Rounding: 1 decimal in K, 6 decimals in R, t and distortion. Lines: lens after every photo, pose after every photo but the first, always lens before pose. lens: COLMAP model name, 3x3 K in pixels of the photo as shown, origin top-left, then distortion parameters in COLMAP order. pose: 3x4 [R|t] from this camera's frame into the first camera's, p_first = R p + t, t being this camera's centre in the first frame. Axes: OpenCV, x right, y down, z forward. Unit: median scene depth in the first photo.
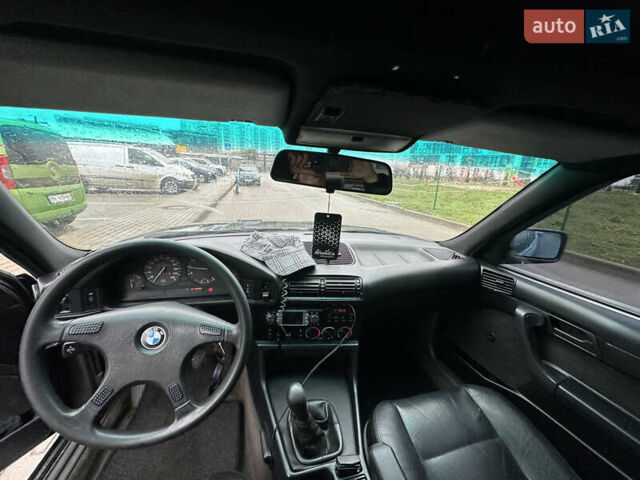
lens RADIAL K [[253.6, 0, 318.9], [0, 253.6, 239.6], [0, 0, 1]] dist [0.003014, -0.000807]
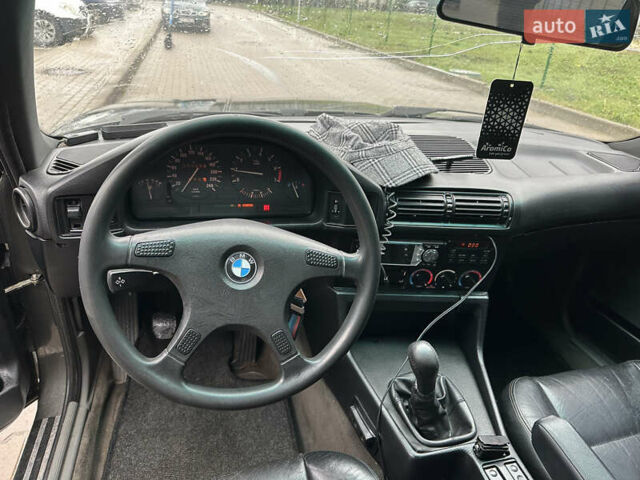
lens RADIAL K [[452.5, 0, 315.2], [0, 452.5, 240.0], [0, 0, 1]] dist [0.022143, -0.019656]
pose [[0.999690, 0.024317, 0.005381, -0.323262], [-0.024905, 0.976969, 0.211921, 0.038074], [-0.000103, -0.211990, 0.977272, -0.112991]]
